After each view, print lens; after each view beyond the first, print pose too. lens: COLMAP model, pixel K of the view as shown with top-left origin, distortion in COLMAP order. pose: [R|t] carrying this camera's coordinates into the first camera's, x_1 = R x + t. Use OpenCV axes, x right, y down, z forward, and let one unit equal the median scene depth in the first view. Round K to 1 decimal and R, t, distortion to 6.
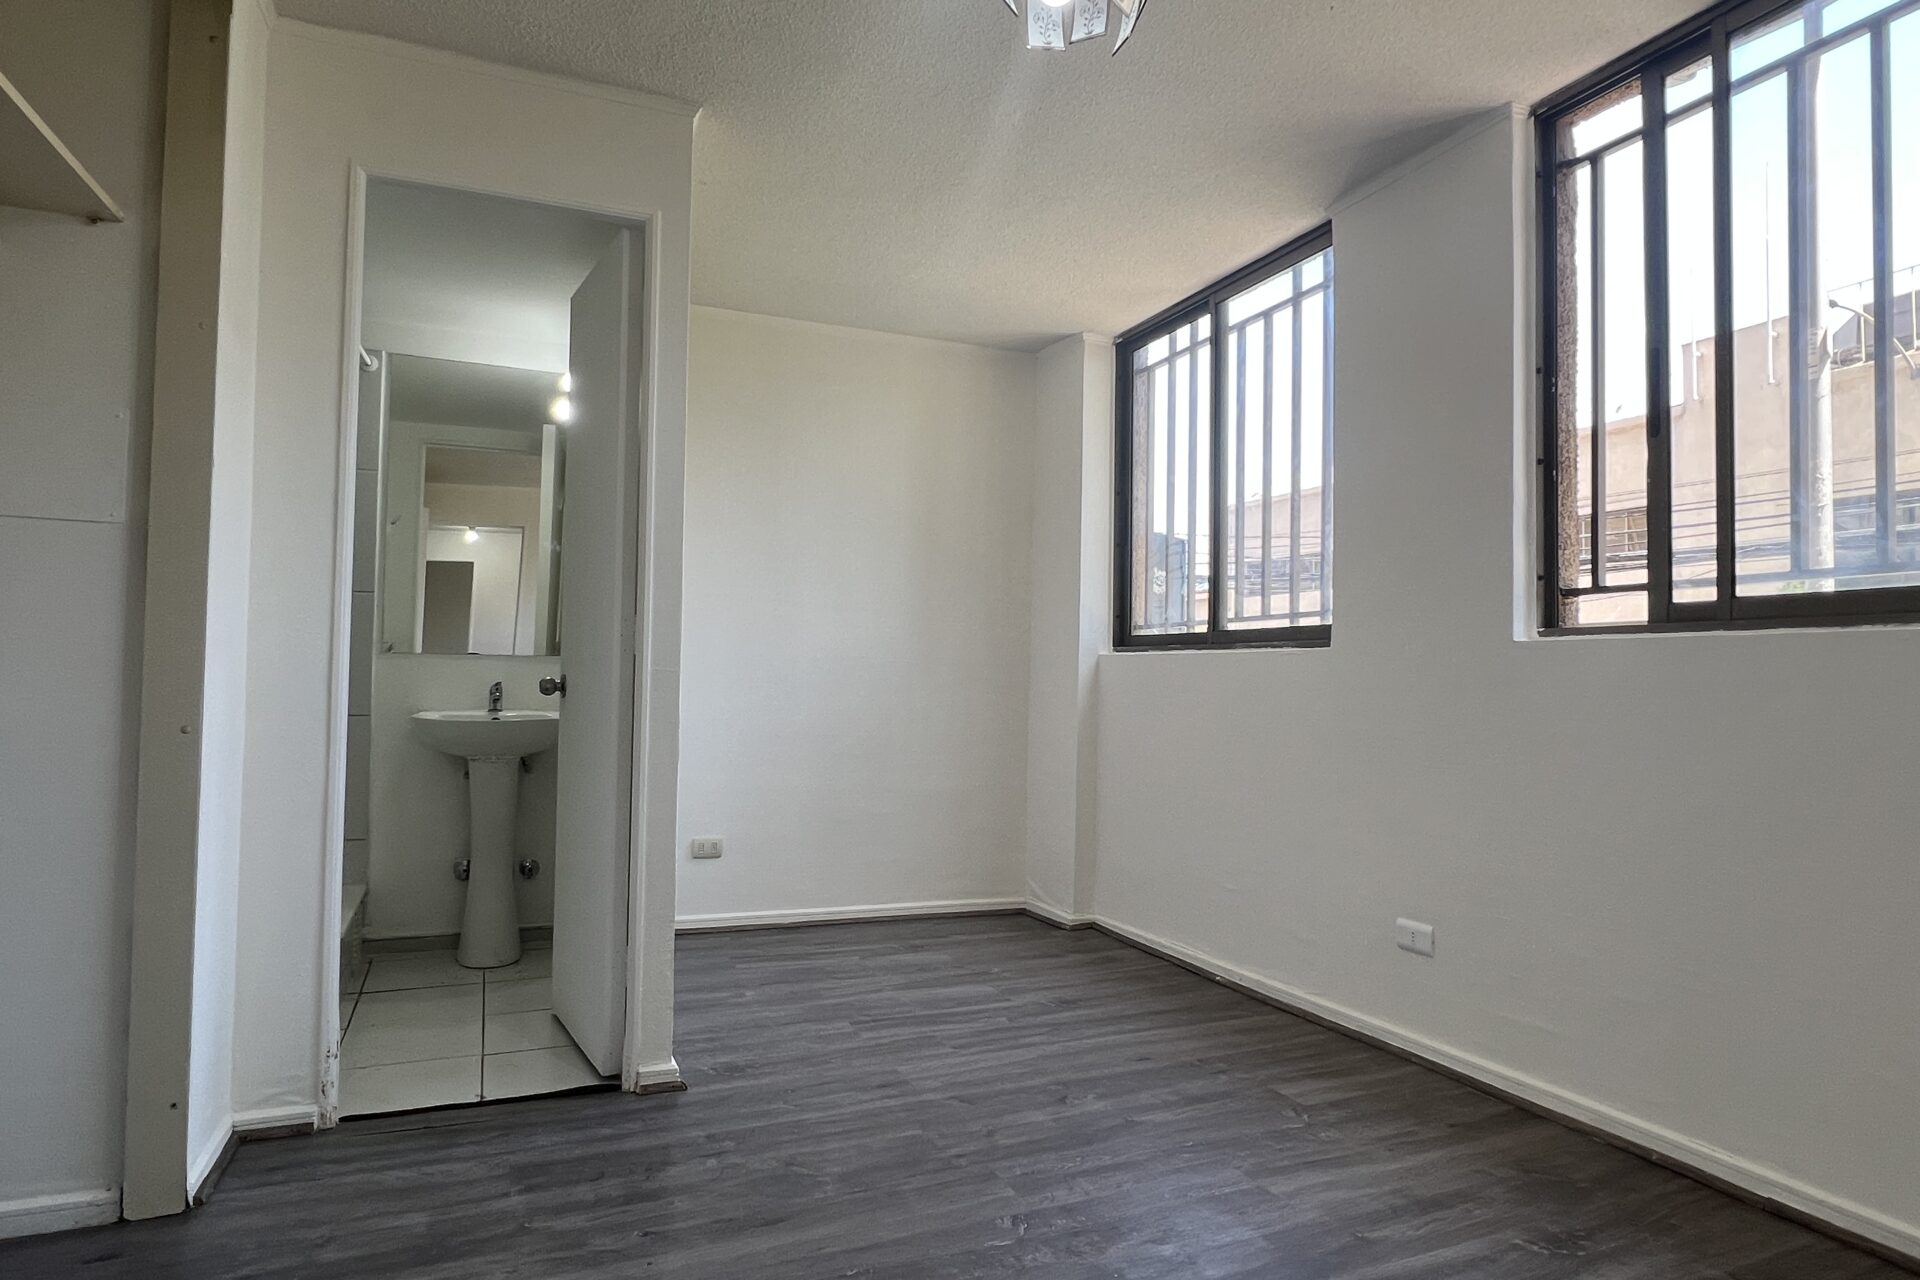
lens RADIAL K [[1084.4, 0, 960.0], [0, 1084.4, 640.0], [0, 0, 1]] dist [0.004784, 0.000226]
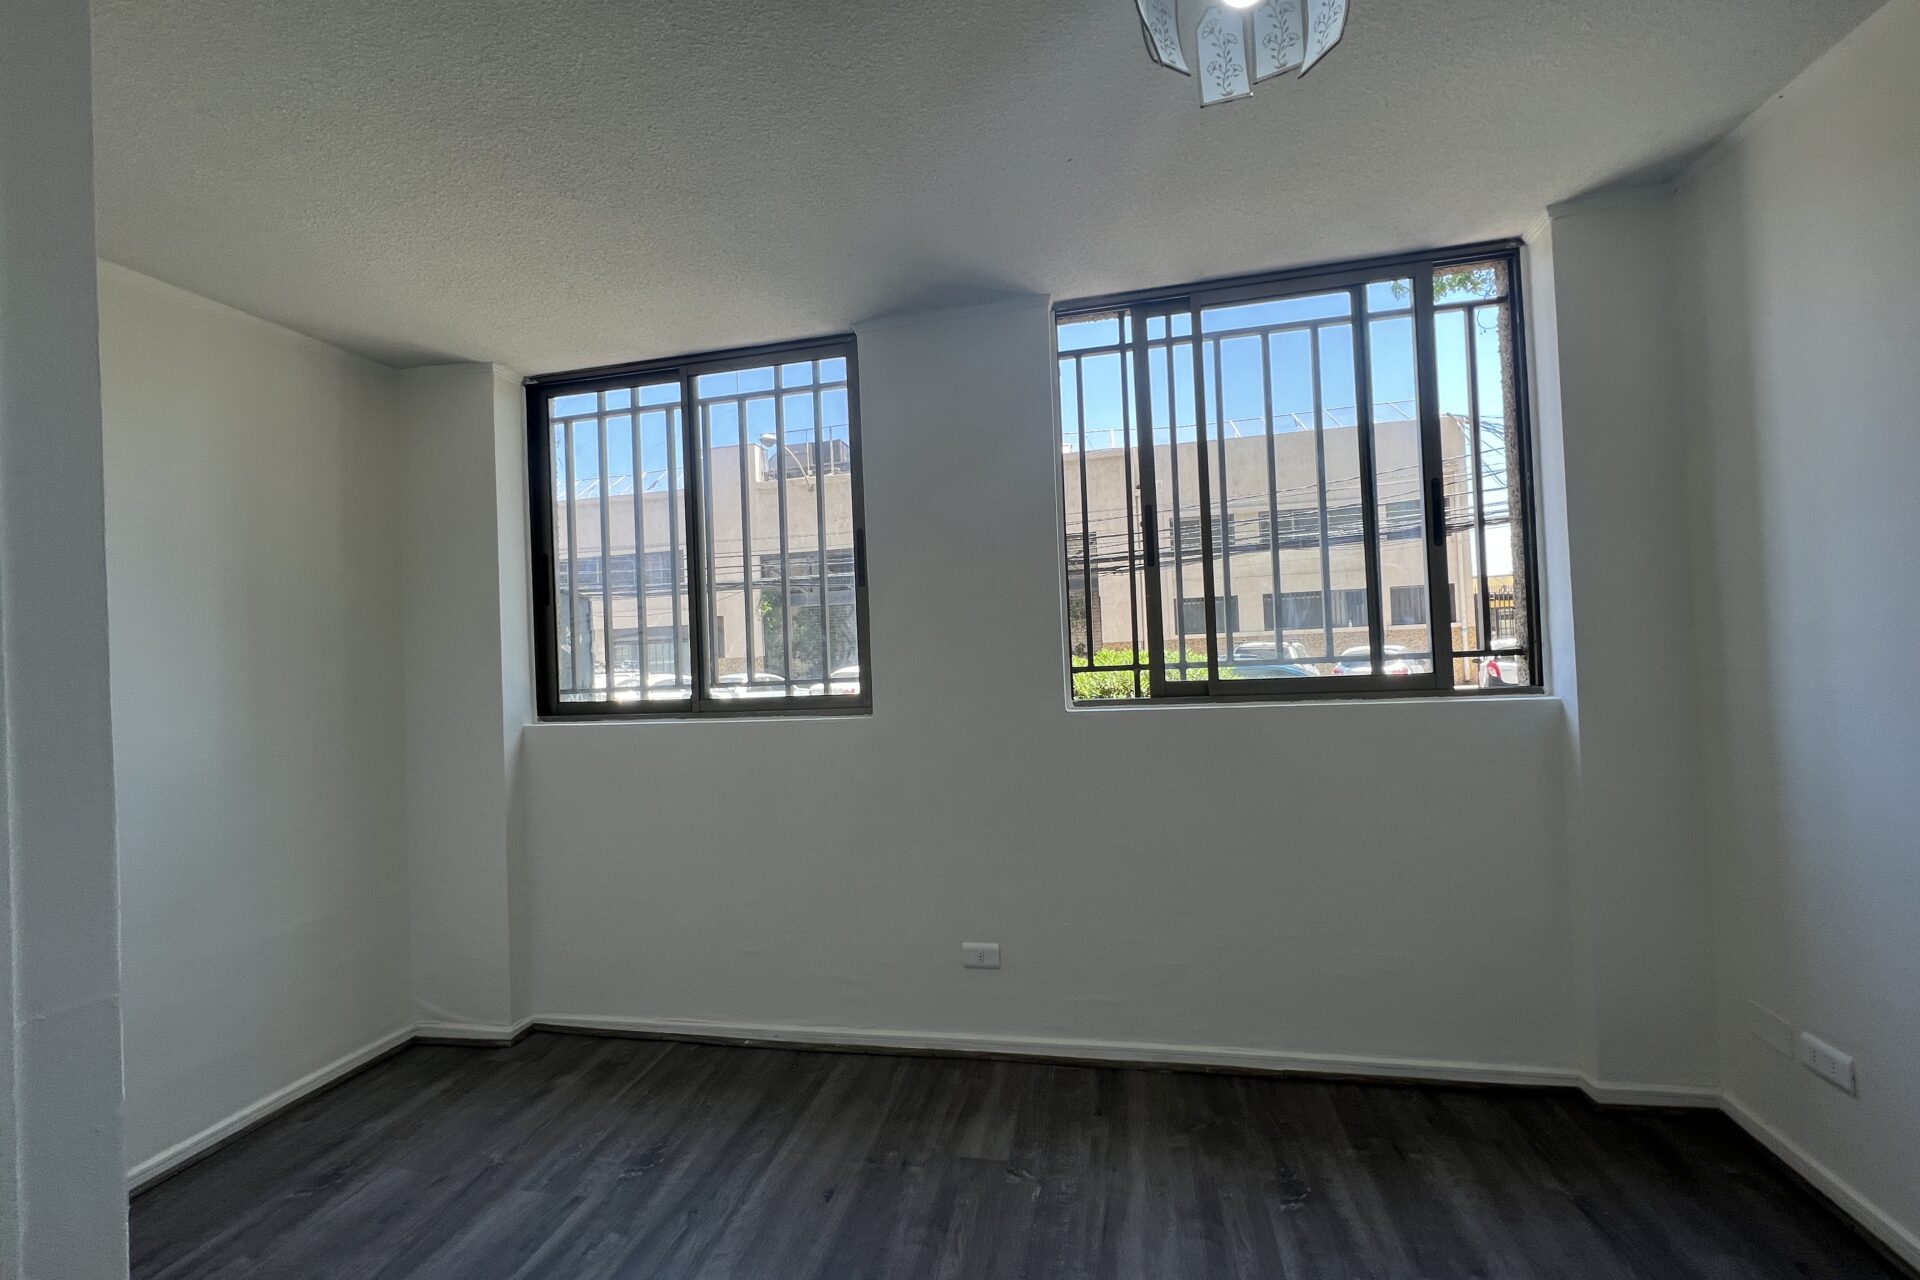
lens RADIAL K [[767.8, 0, 968.5], [0, 767.8, 641.8], [0, 0, 1]] dist [-0.000228, 0.000351]
pose [[0.575075, -0.032081, 0.817471, -0.251039], [0.026070, 0.999442, 0.020883, -0.085835], [-0.817685, 0.009303, 0.575591, 0.460523]]
